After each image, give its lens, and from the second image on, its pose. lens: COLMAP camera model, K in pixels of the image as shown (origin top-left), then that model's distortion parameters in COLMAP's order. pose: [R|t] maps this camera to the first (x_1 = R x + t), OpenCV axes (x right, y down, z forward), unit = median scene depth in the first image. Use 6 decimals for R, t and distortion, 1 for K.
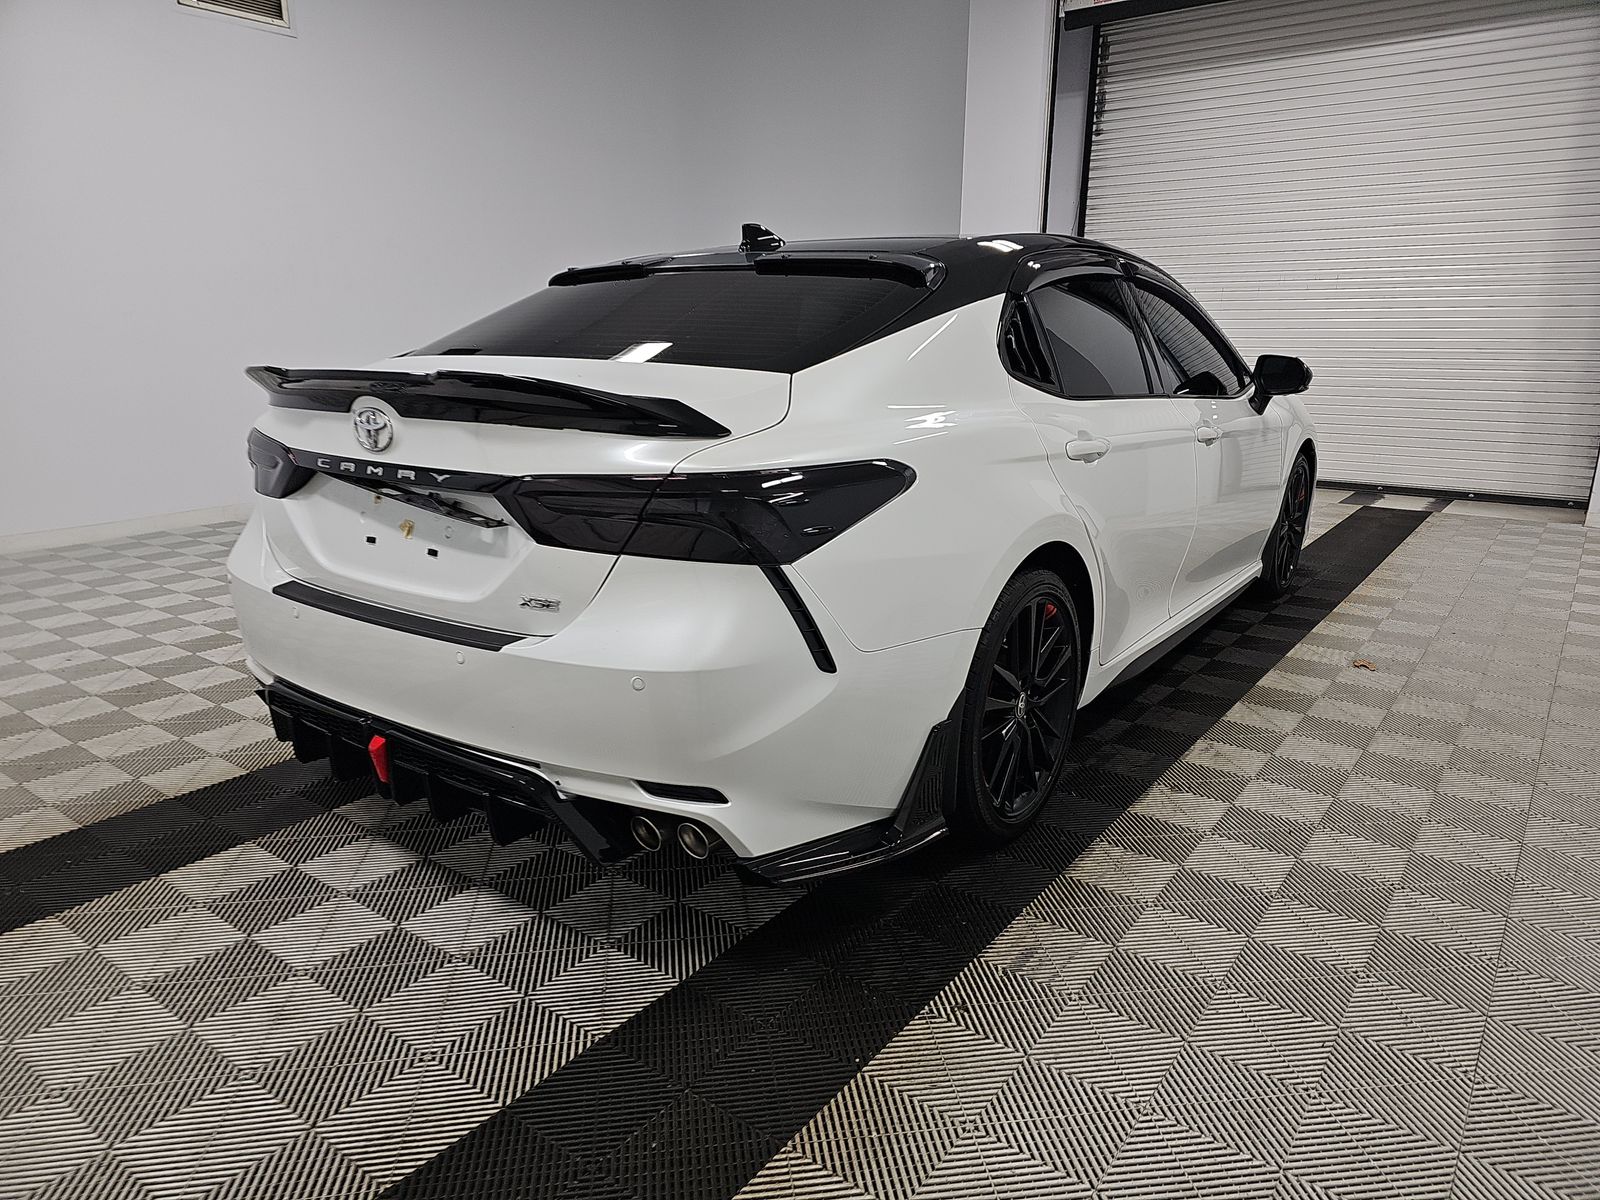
lens RADIAL K [[1127.5, 0, 799.6], [0, 1127.5, 557.8], [0, 0, 1]] dist [0.063092, -0.000410]
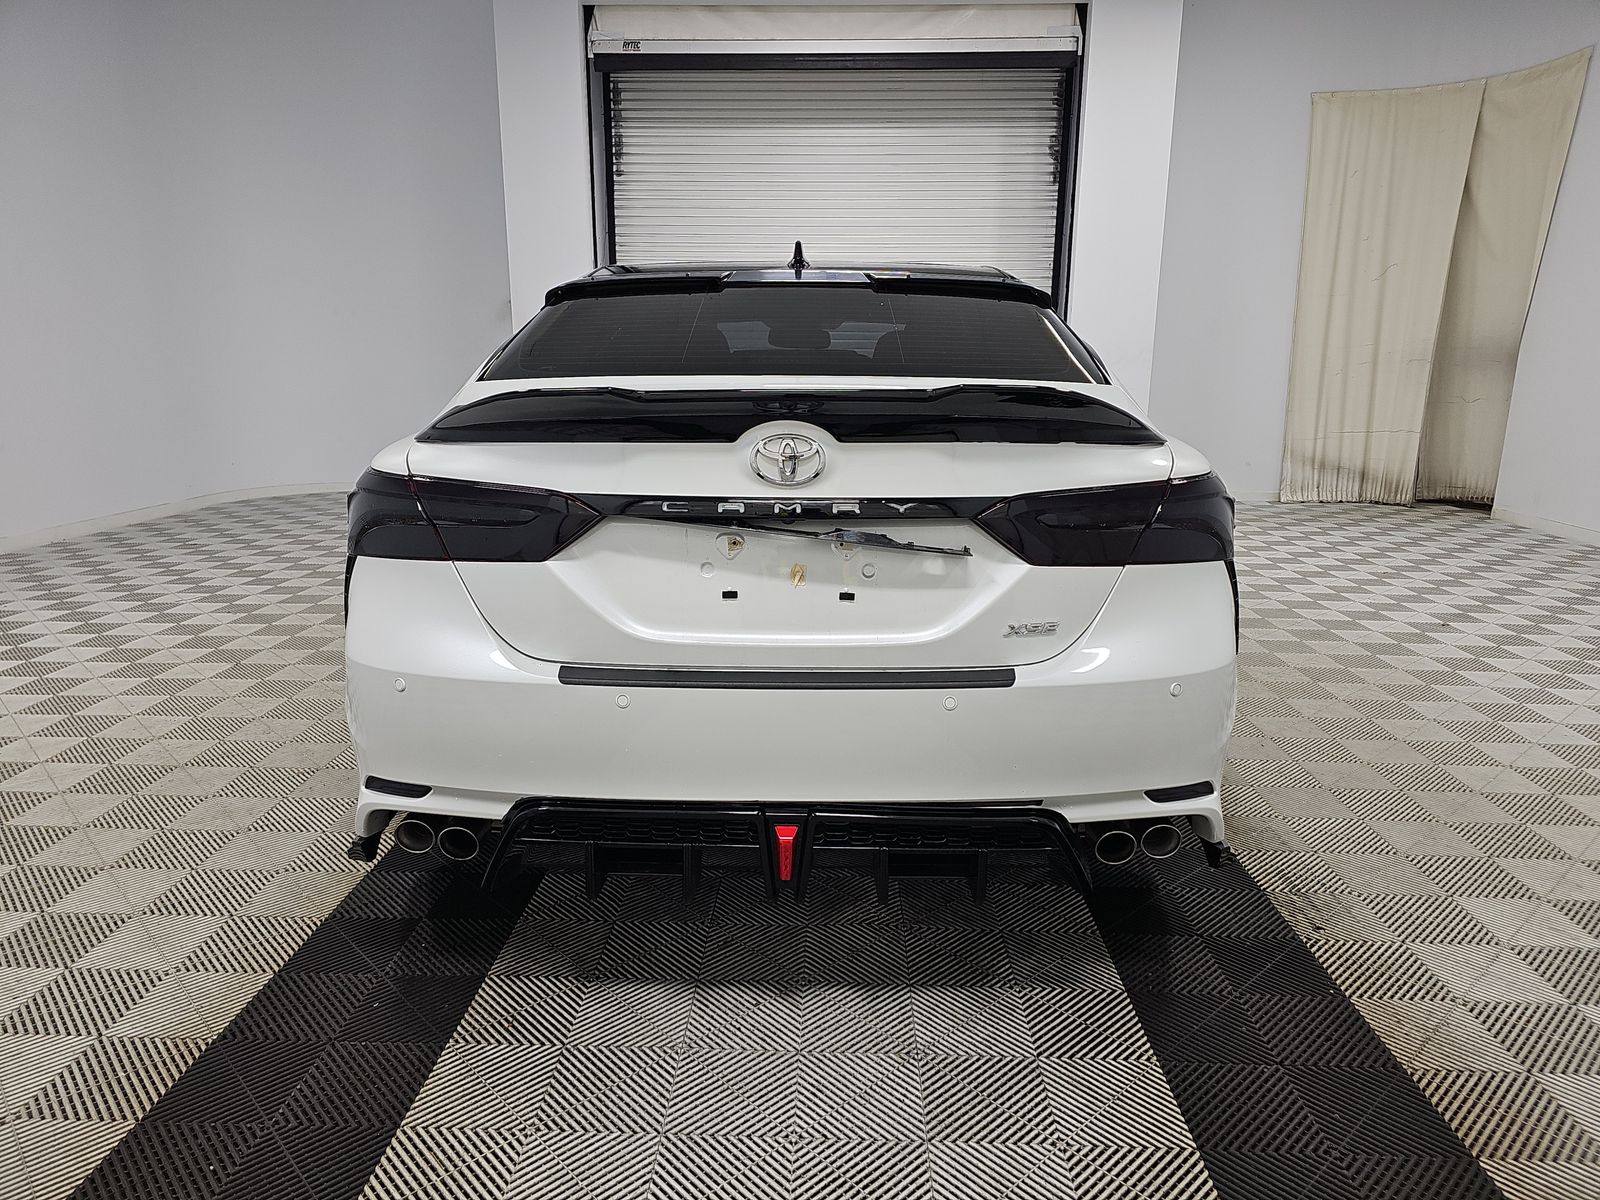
lens RADIAL K [[1051.6, 0, 800.0], [0, 1051.6, 600.0], [0, 0, 1]] dist [0.043754, -0.007119]
pose [[0.825787, -0.129744, 0.548855, -0.757701], [0.117560, 0.991401, 0.057481, -0.050304], [-0.551593, 0.017057, 0.833939, 0.330247]]
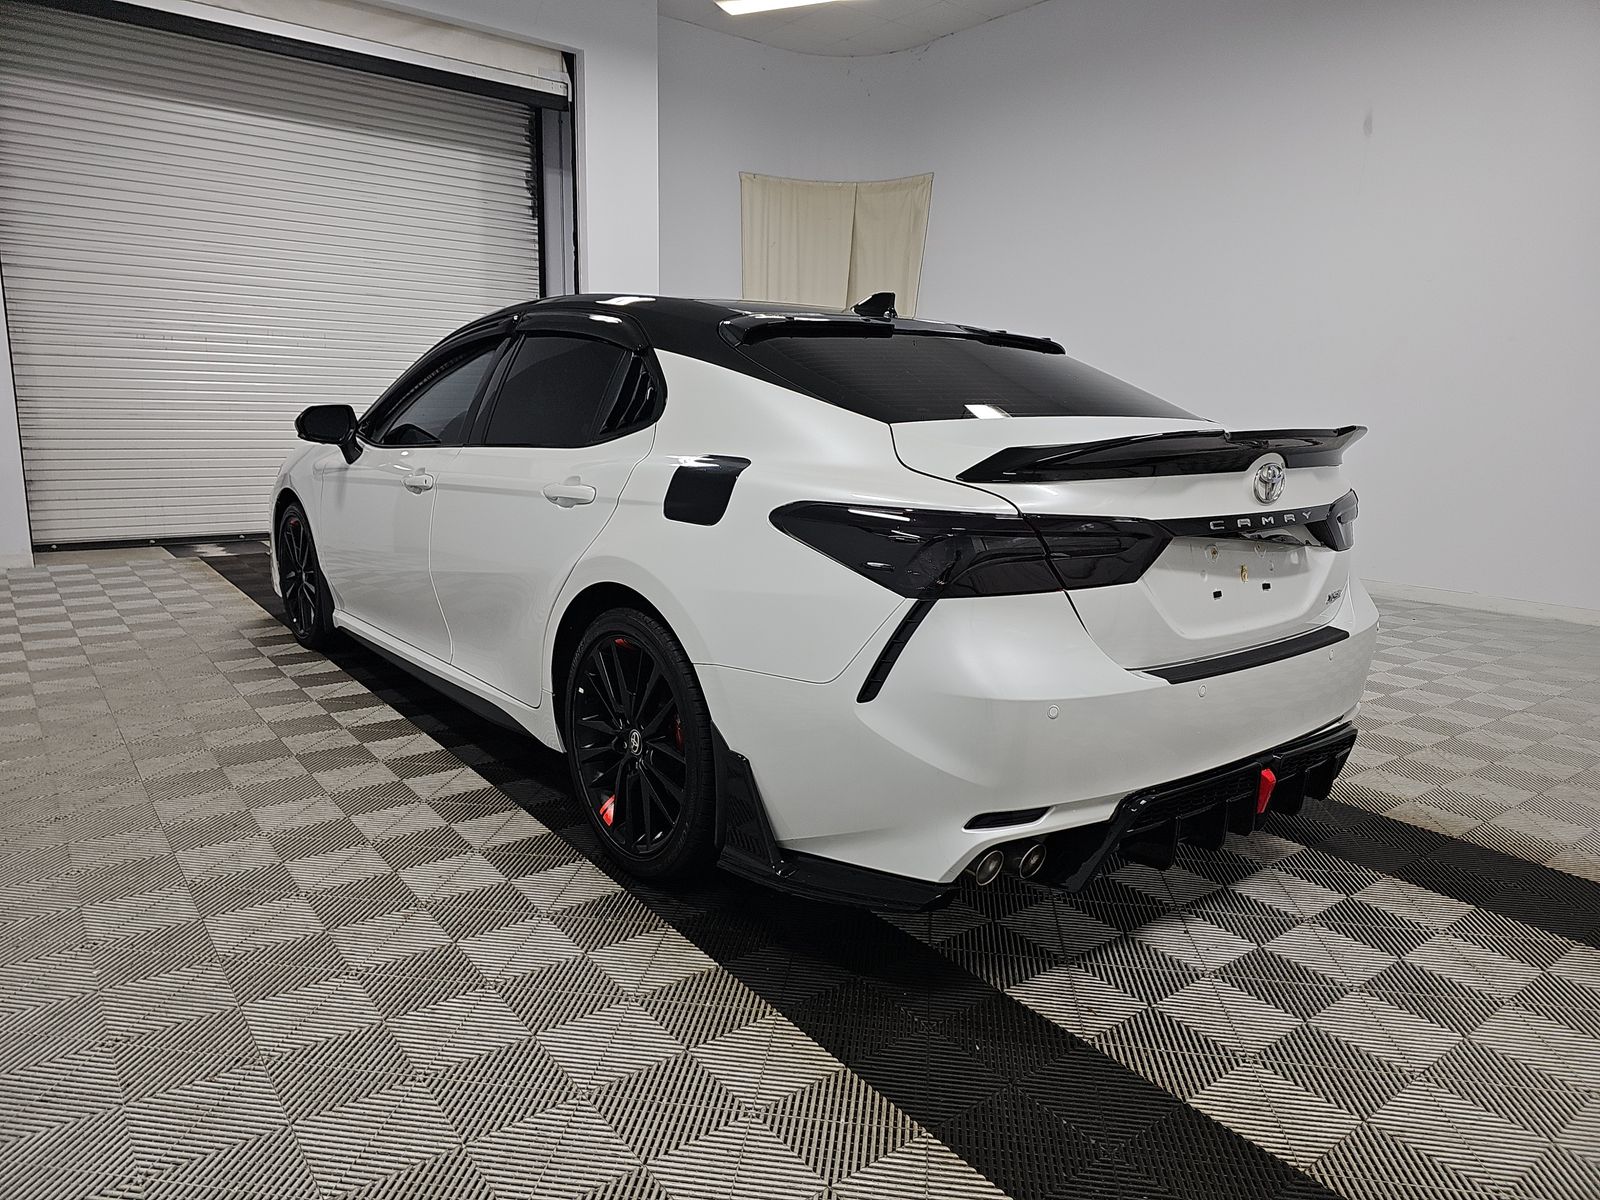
lens RADIAL K [[1050.1, 0, 800.0], [0, 1050.1, 600.0], [0, 0, 1]] dist [0.038879, -0.002451]
pose [[0.291843, -0.183189, 0.938760, -1.377166], [0.174811, 0.975171, 0.135949, -0.205034], [-0.940356, 0.124430, 0.316620, 1.050207]]
